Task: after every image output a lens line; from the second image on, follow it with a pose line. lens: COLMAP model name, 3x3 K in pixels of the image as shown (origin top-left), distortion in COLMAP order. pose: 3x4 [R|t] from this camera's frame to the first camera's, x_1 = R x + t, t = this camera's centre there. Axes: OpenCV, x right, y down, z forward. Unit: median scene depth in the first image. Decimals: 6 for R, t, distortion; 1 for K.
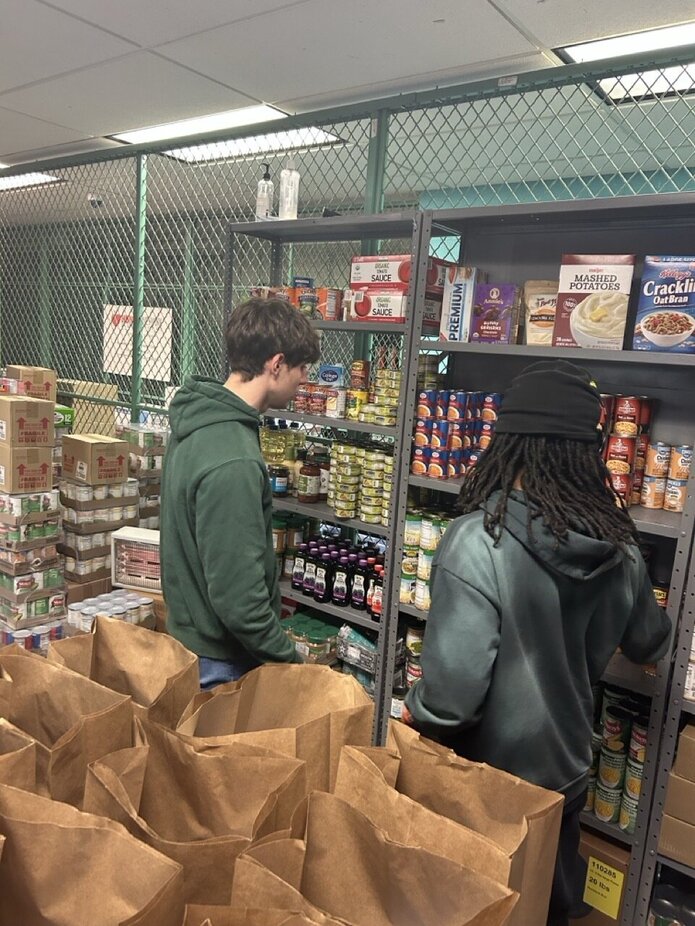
lens RADIAL K [[699.4, 0, 347.7], [0, 699.4, 464.7], [0, 0, 1]] dist [0.051435, -0.001665]
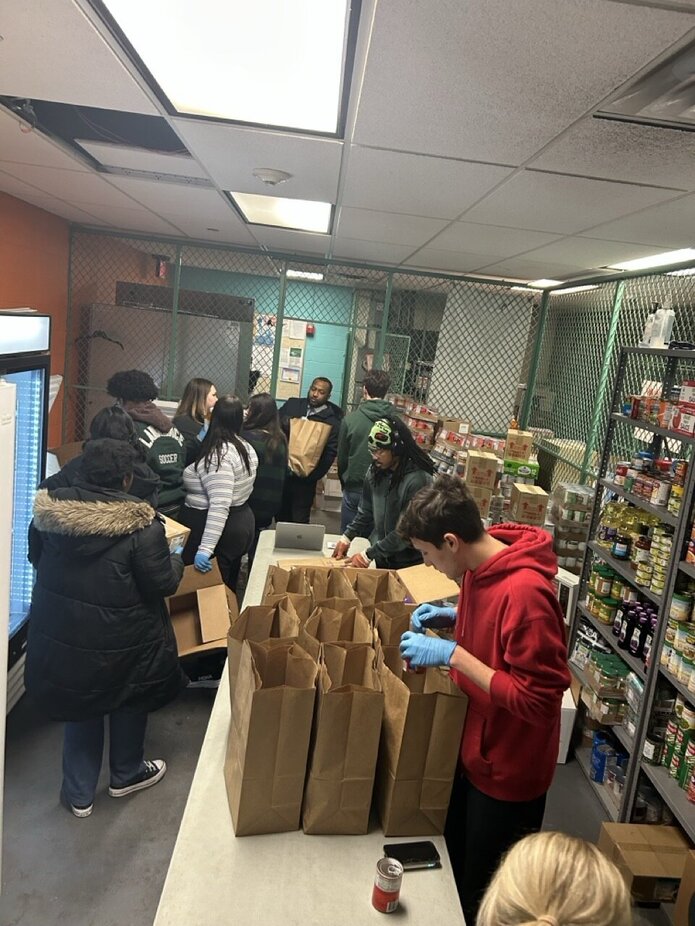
lens RADIAL K [[699.4, 0, 348.3], [0, 699.4, 462.5], [0, 0, 1]] dist [0.051435, -0.001665]
pose [[0.649806, 0.144064, -0.746323, 0.506042], [-0.195876, 0.980450, 0.018712, -0.052345], [0.734428, 0.134028, 0.665321, -0.221192]]
